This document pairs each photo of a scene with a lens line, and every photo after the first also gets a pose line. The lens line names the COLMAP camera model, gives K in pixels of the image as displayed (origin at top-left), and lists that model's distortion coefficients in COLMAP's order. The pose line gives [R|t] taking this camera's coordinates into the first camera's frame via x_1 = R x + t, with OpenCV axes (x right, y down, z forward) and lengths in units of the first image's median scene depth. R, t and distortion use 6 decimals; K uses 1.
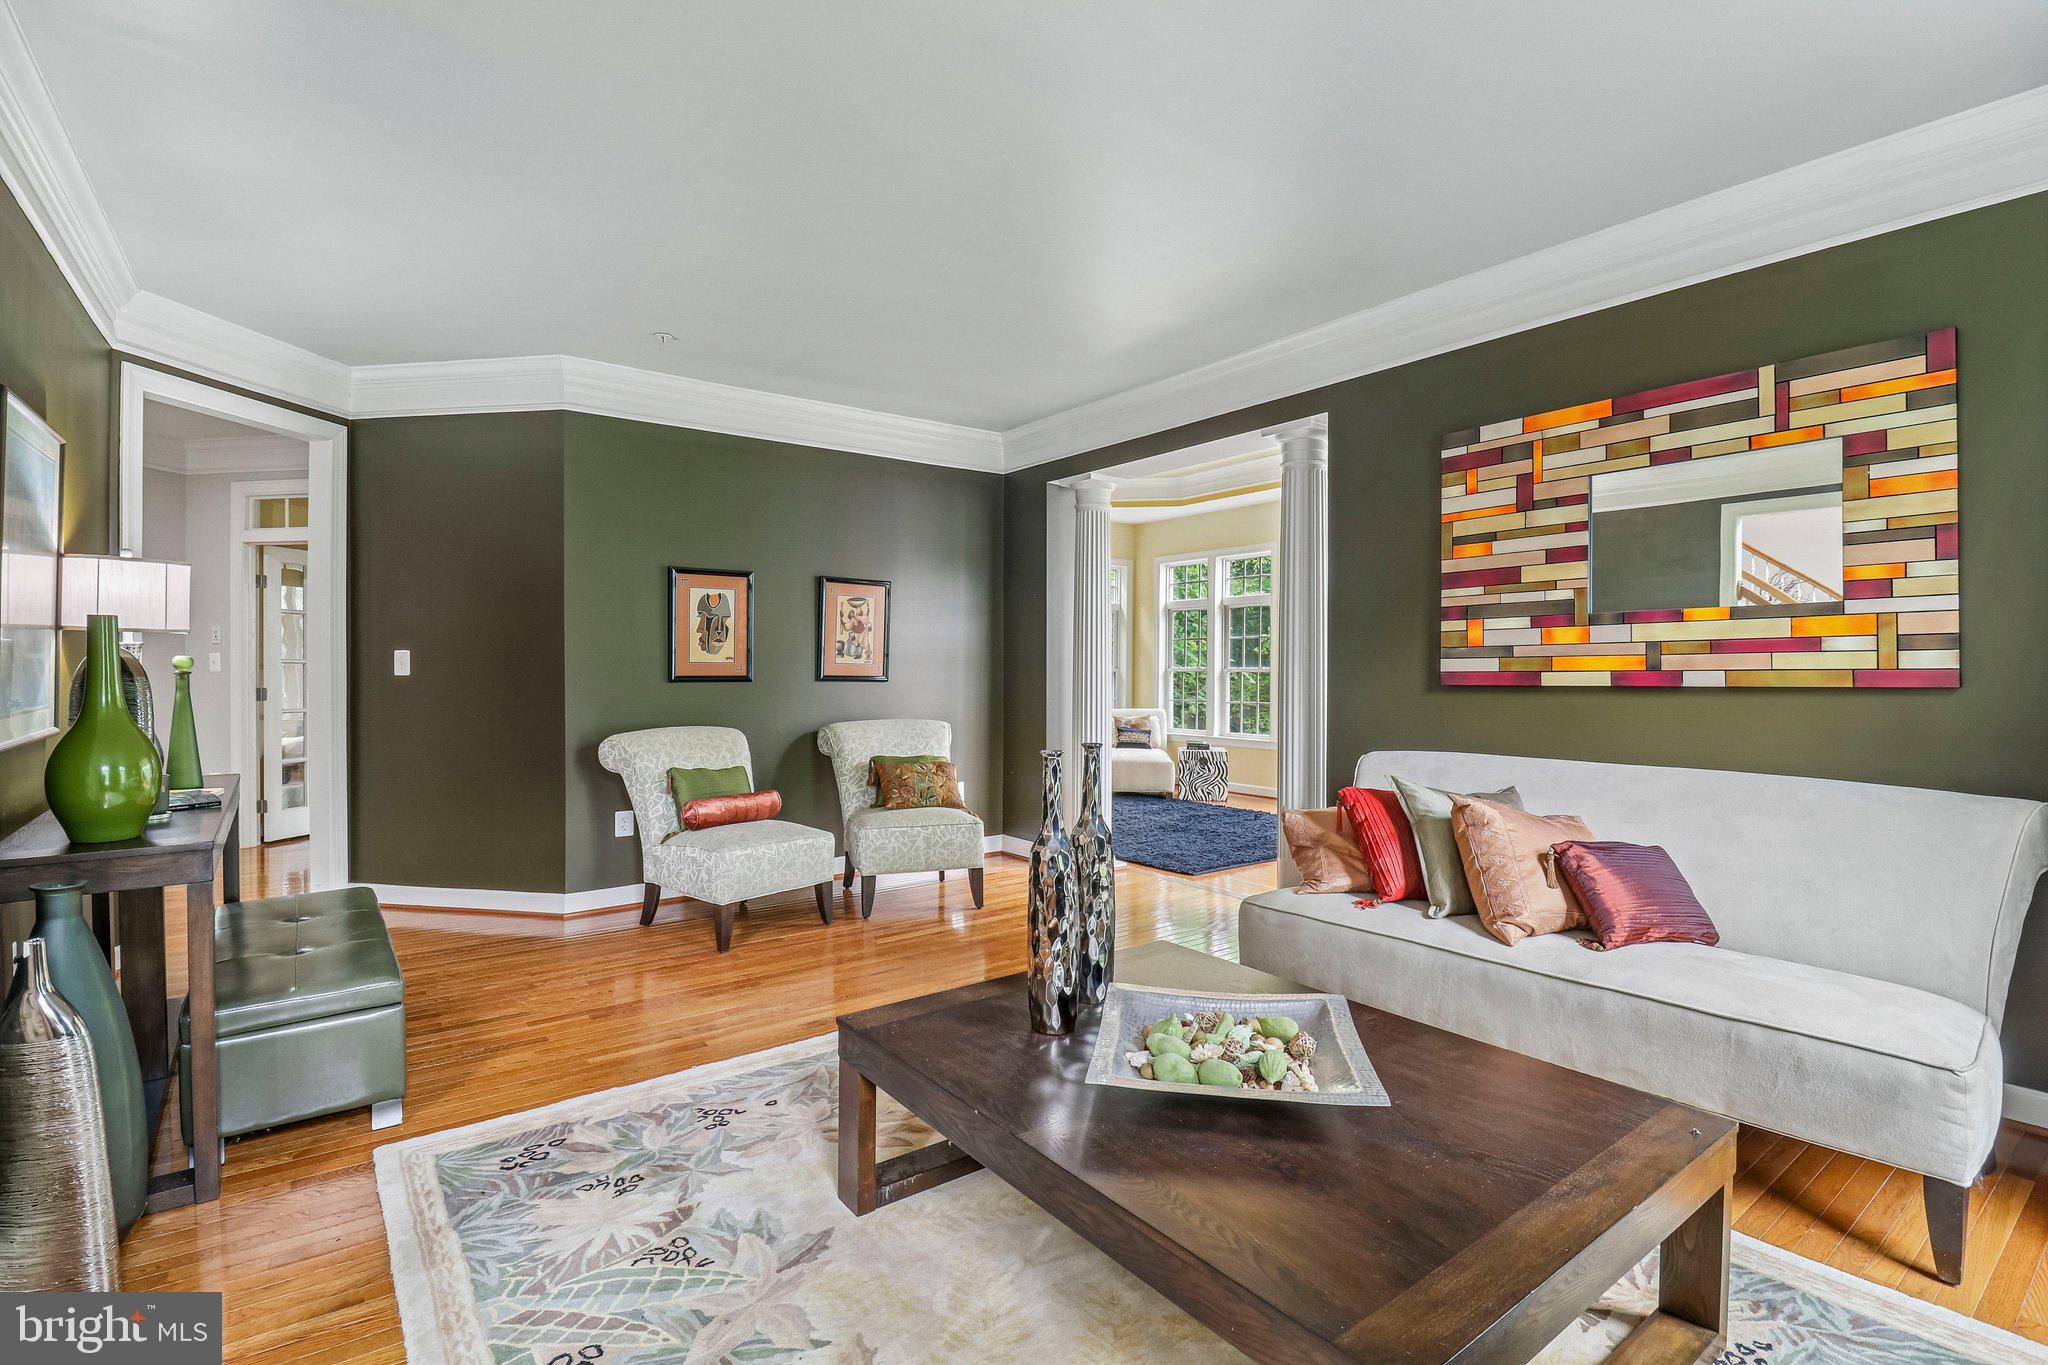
lens RADIAL K [[972.6, 0, 1016.8], [0, 972.6, 678.1], [0, 0, 1]] dist [-0.001386, -0.008416]
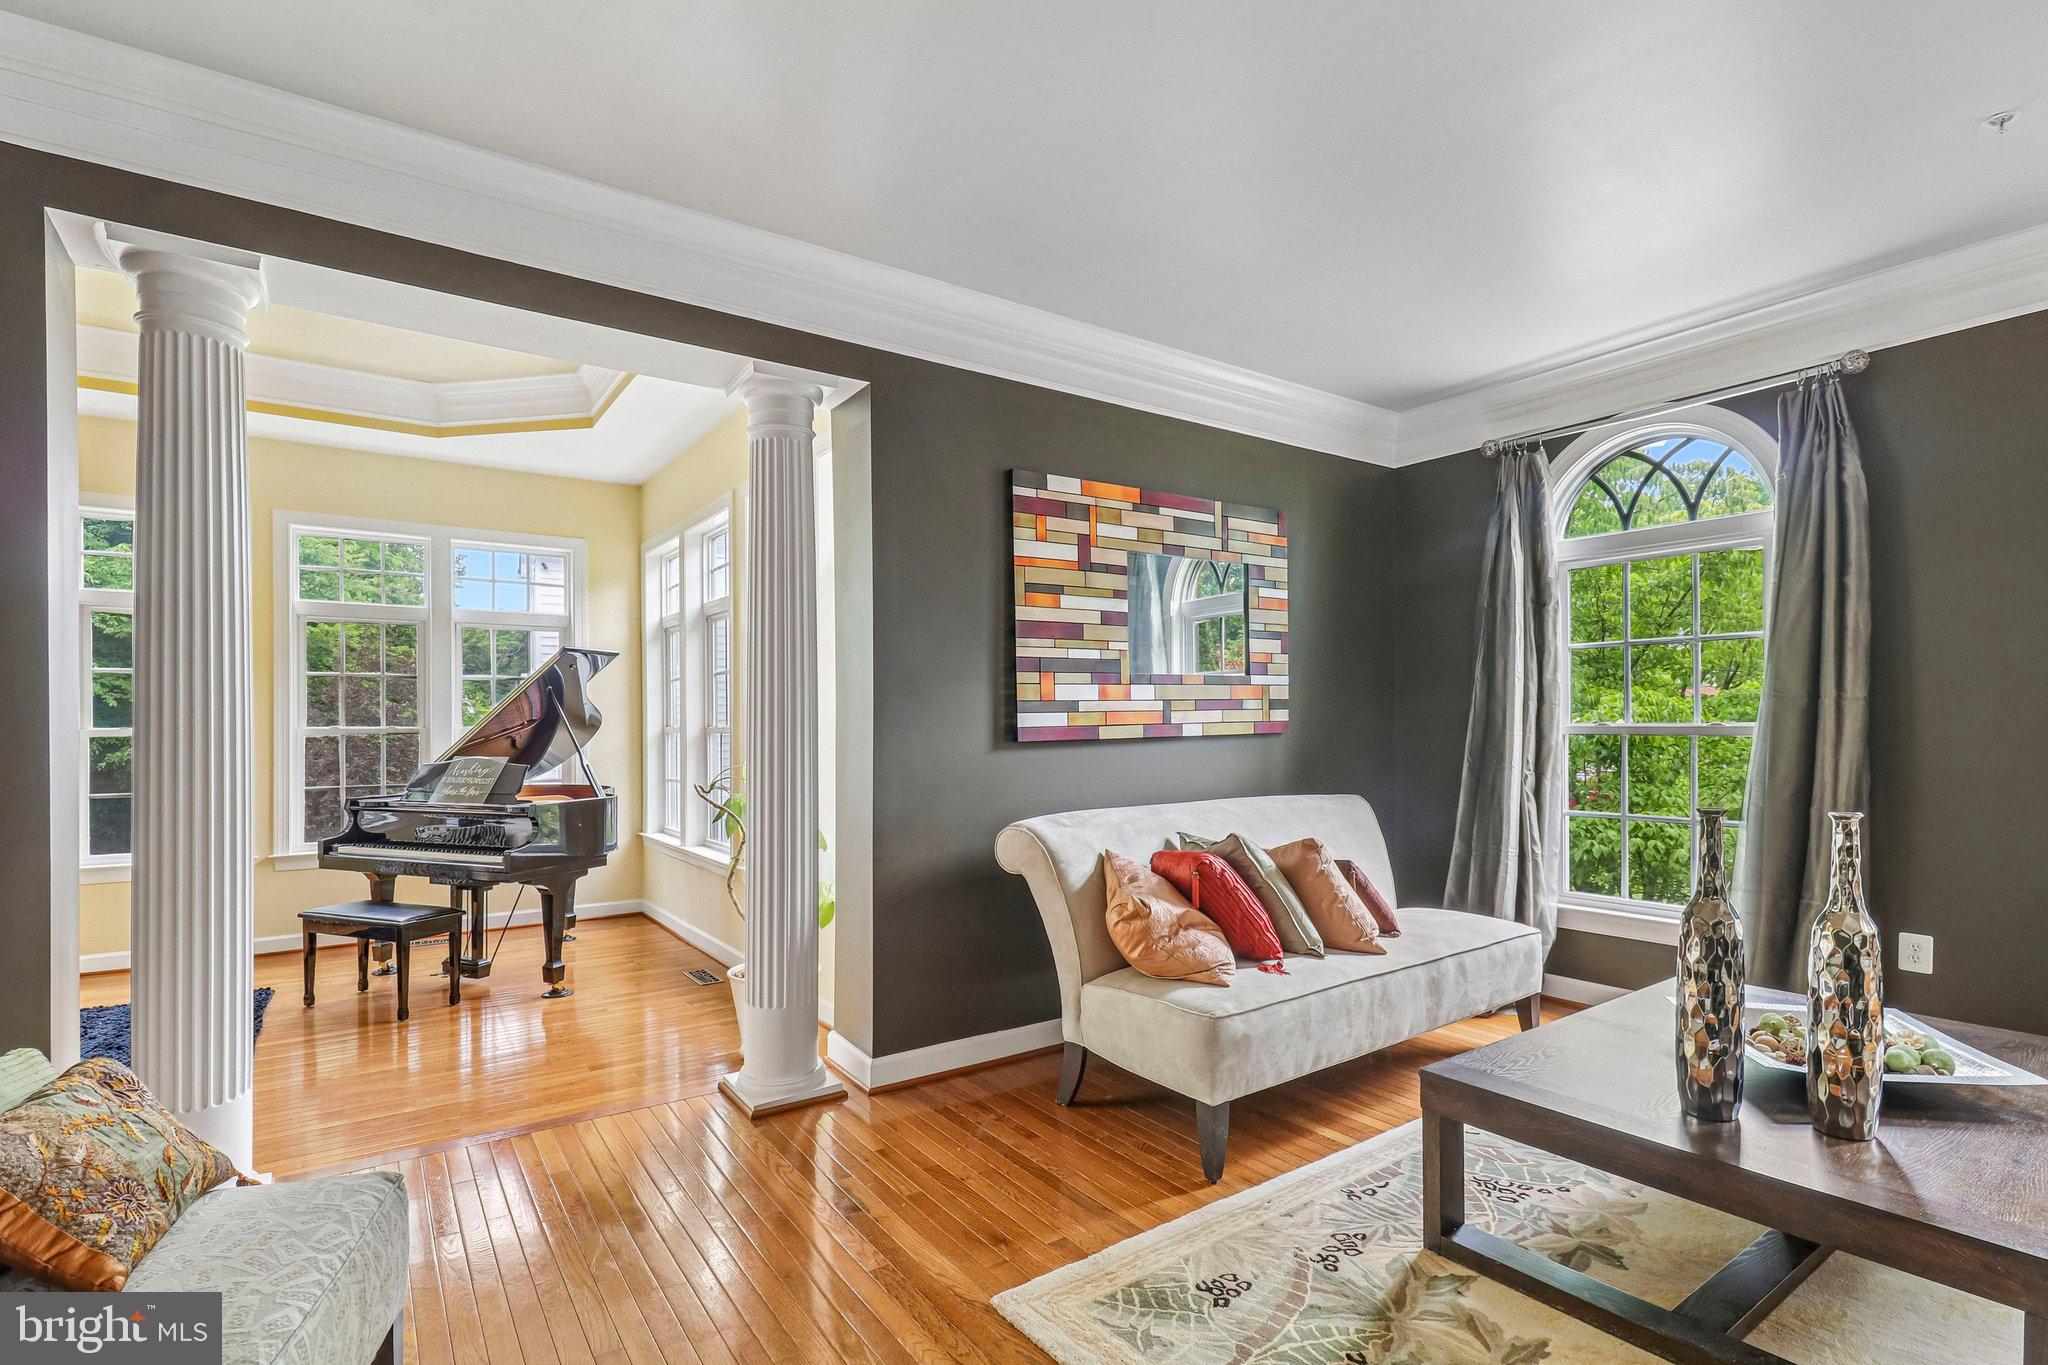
lens RADIAL K [[972.6, 0, 1014.7], [0, 972.6, 735.3], [0, 0, 1]] dist [-0.001386, -0.008416]
pose [[0.033642, -0.017879, 0.999274, -0.518423], [0.016626, 0.999712, 0.017327, -0.015970], [-0.999296, 0.016031, 0.033929, 1.044428]]
